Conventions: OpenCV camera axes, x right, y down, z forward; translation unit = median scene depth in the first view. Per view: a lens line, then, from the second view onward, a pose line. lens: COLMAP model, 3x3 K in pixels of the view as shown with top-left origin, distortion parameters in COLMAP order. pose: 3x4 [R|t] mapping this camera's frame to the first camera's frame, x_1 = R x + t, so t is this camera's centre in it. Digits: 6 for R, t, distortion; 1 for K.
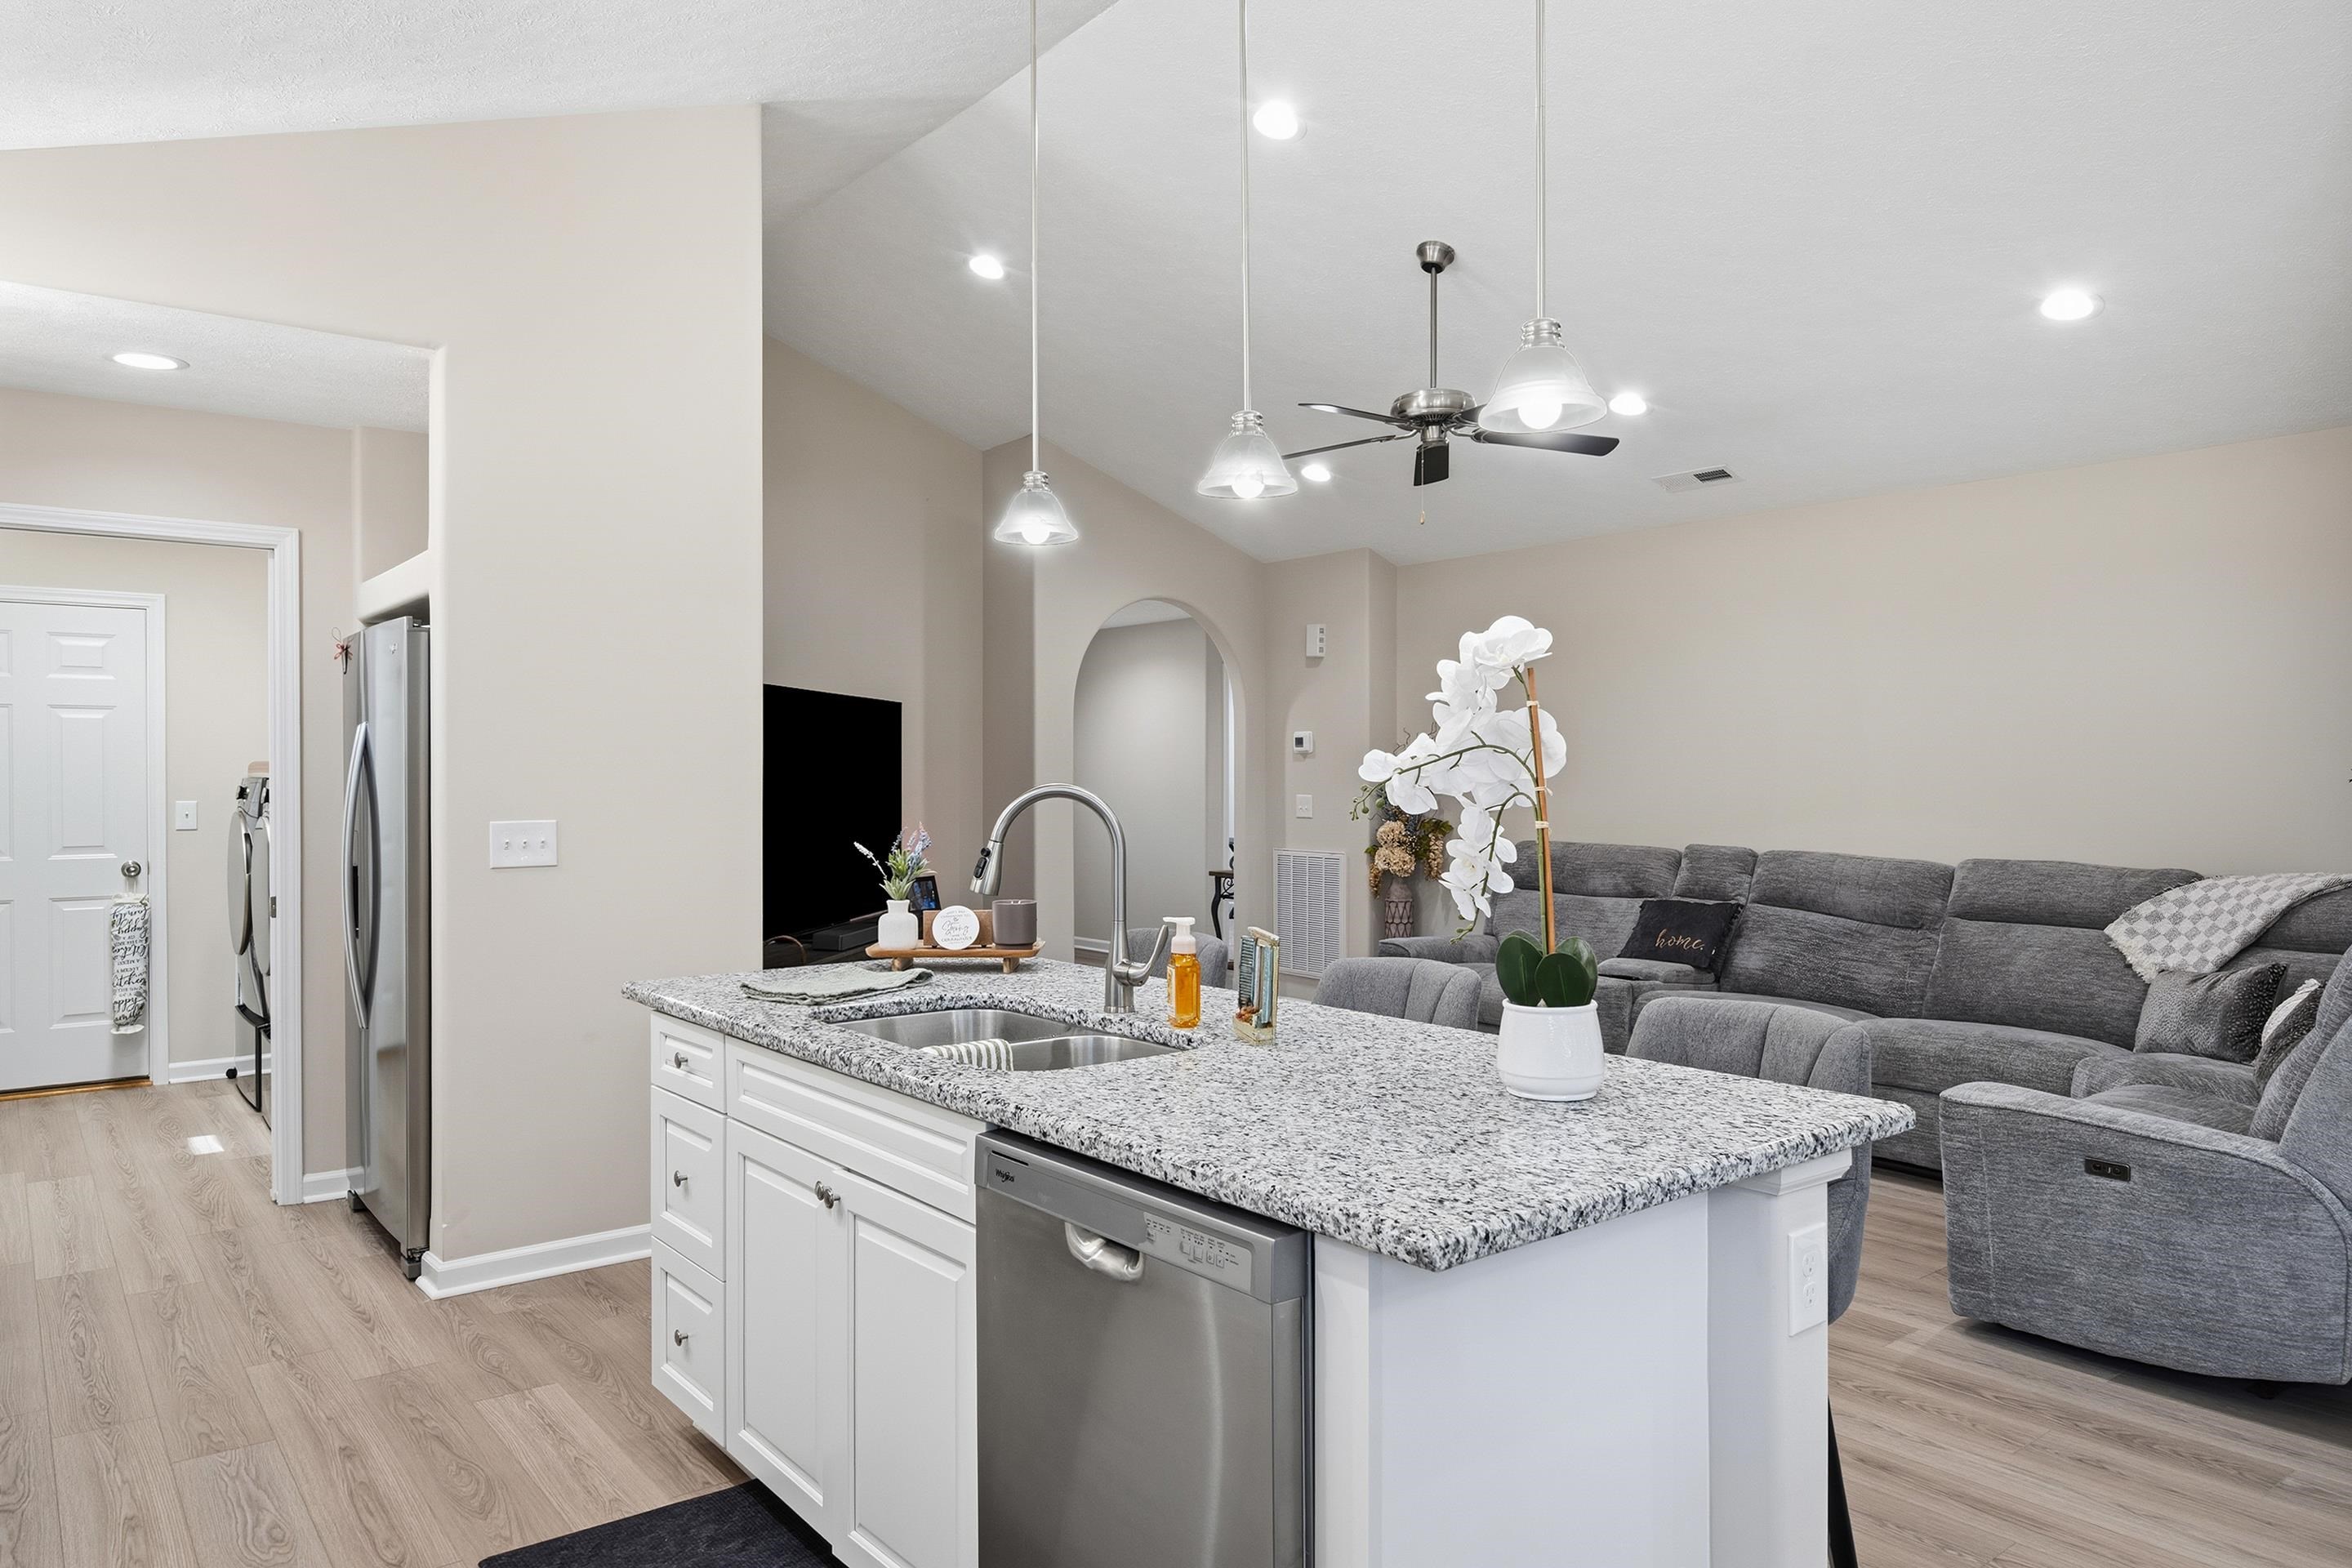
lens RADIAL K [[1476.2, 0, 1171.9], [0, 1476.2, 780.8], [0, 0, 1]] dist [0.013392, 0.000201]
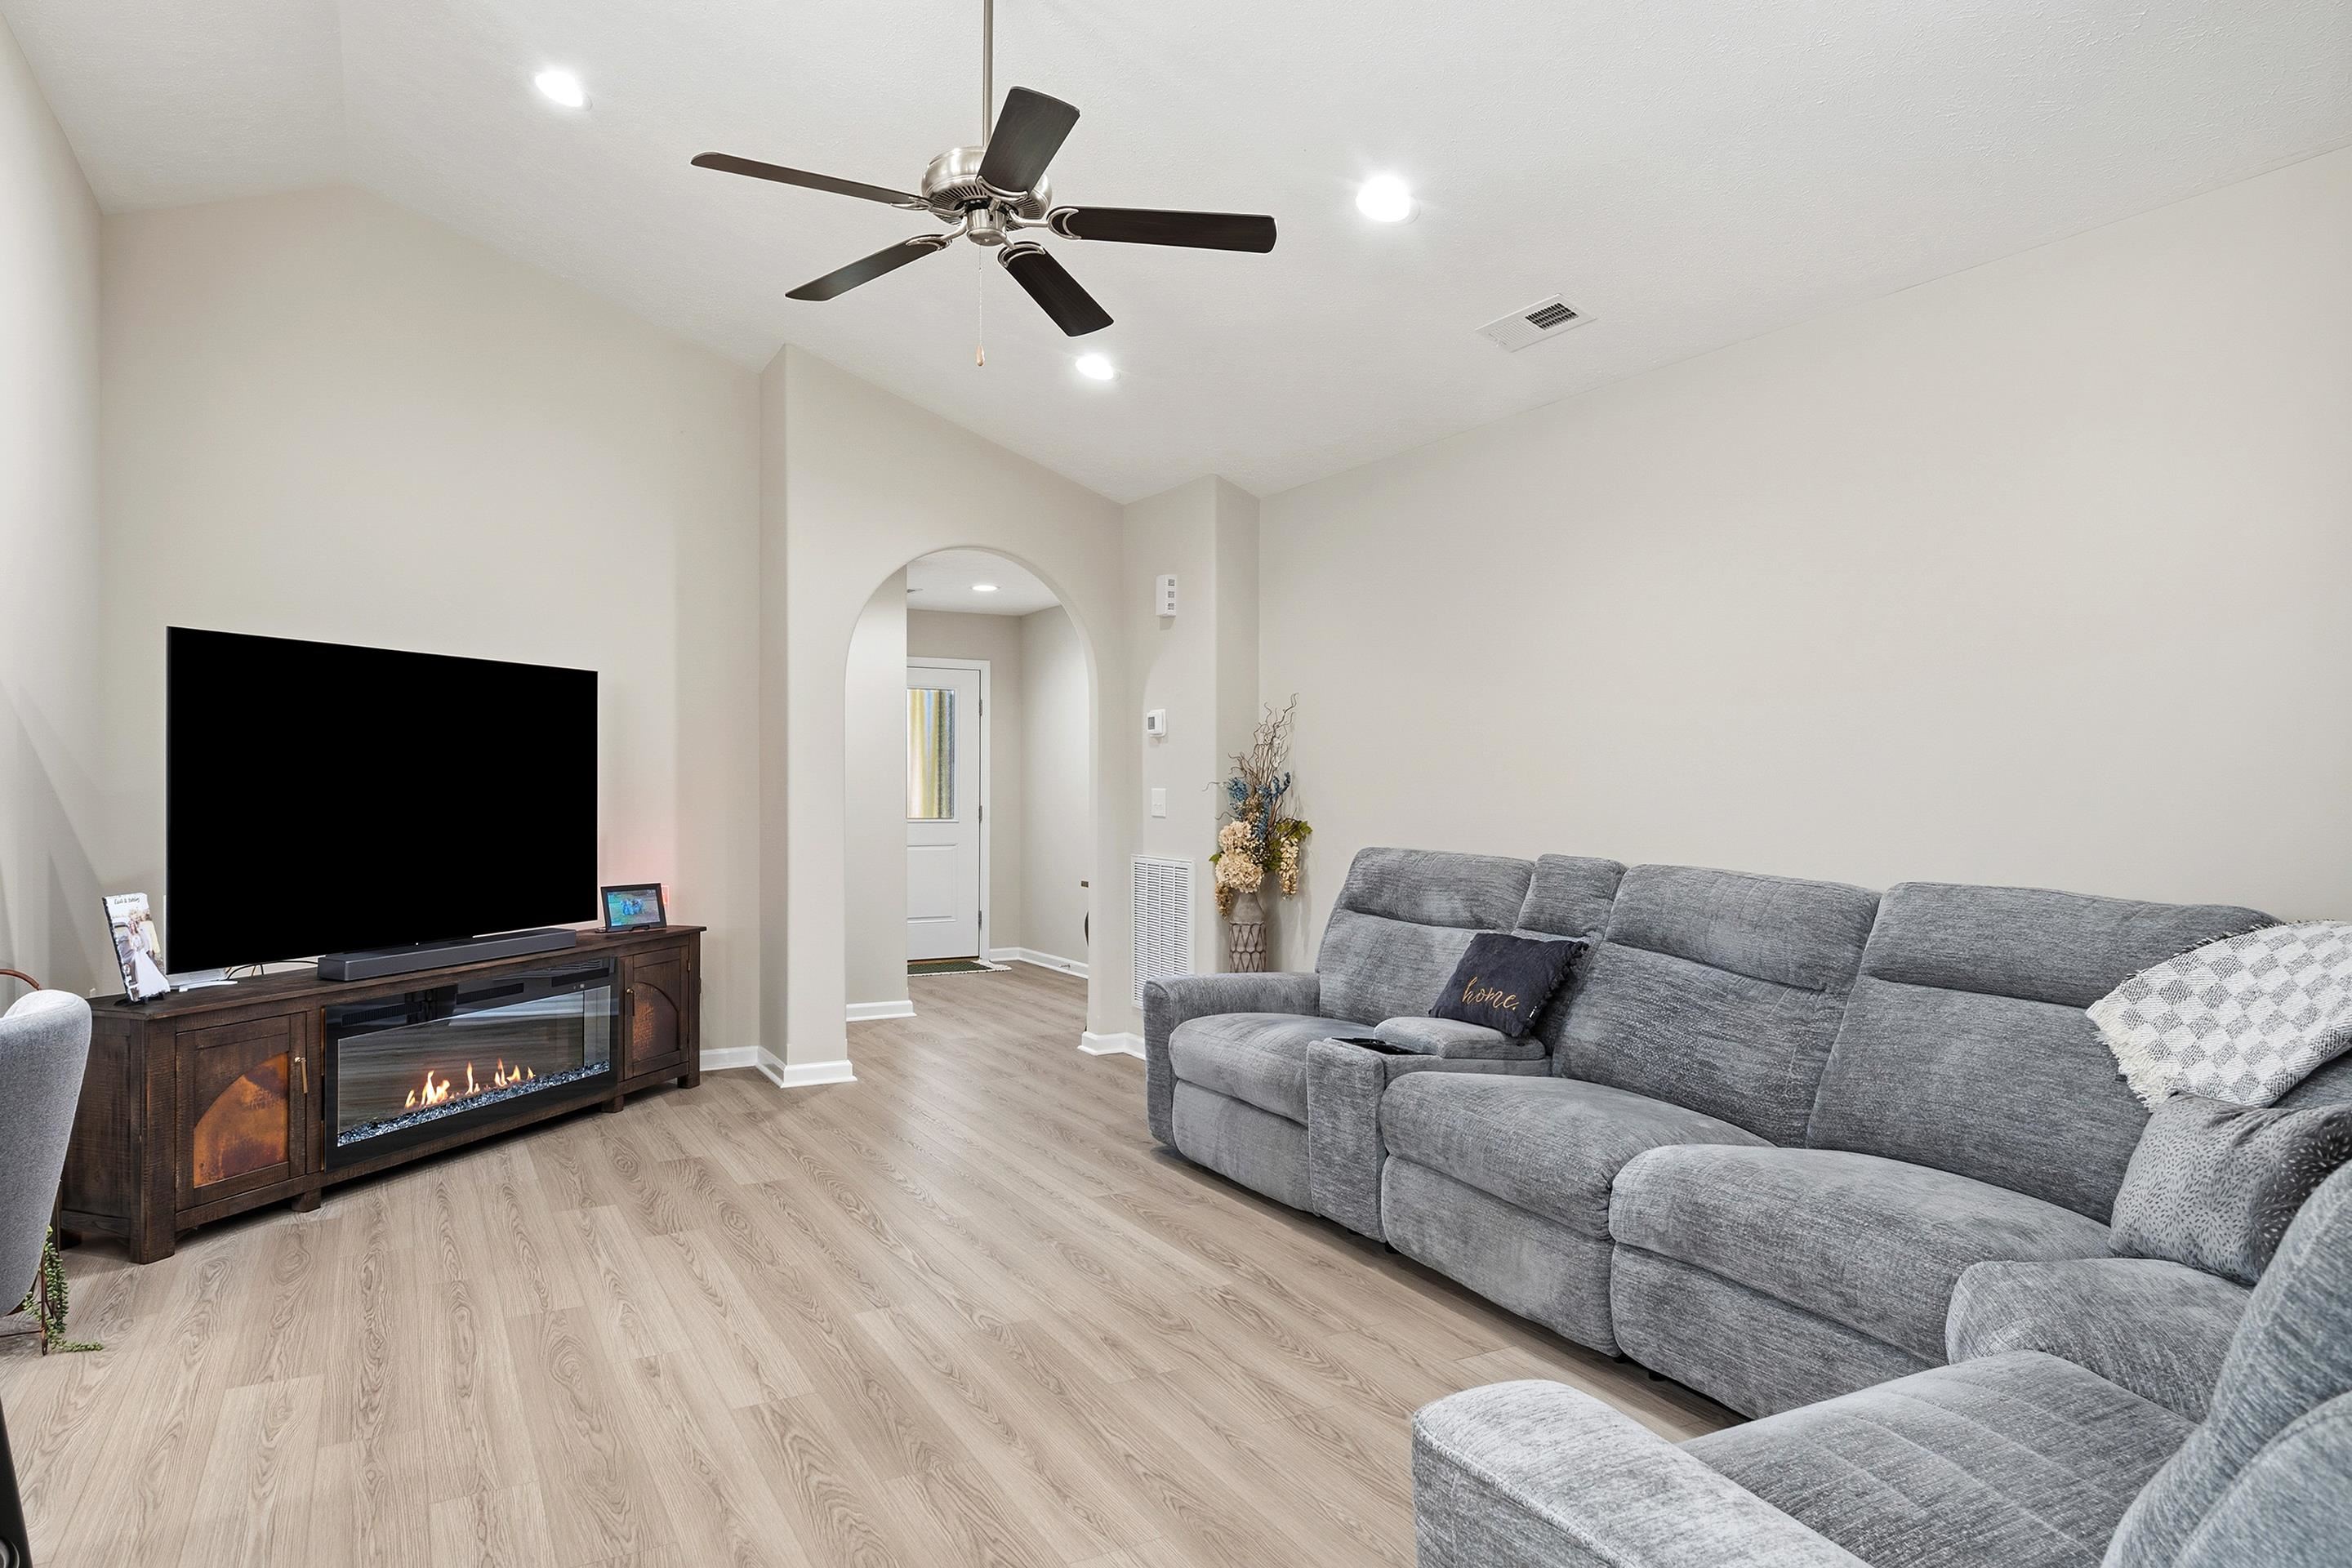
lens RADIAL K [[1396.6, 0, 1179.3], [0, 1396.6, 786.8], [0, 0, 1]] dist [0.010903, -0.003036]
pose [[0.985956, 0.001355, -0.166998, 0.348492], [-0.001561, 0.999998, -0.001100, 0.014400], [0.166996, 0.001345, 0.985957, 0.382054]]
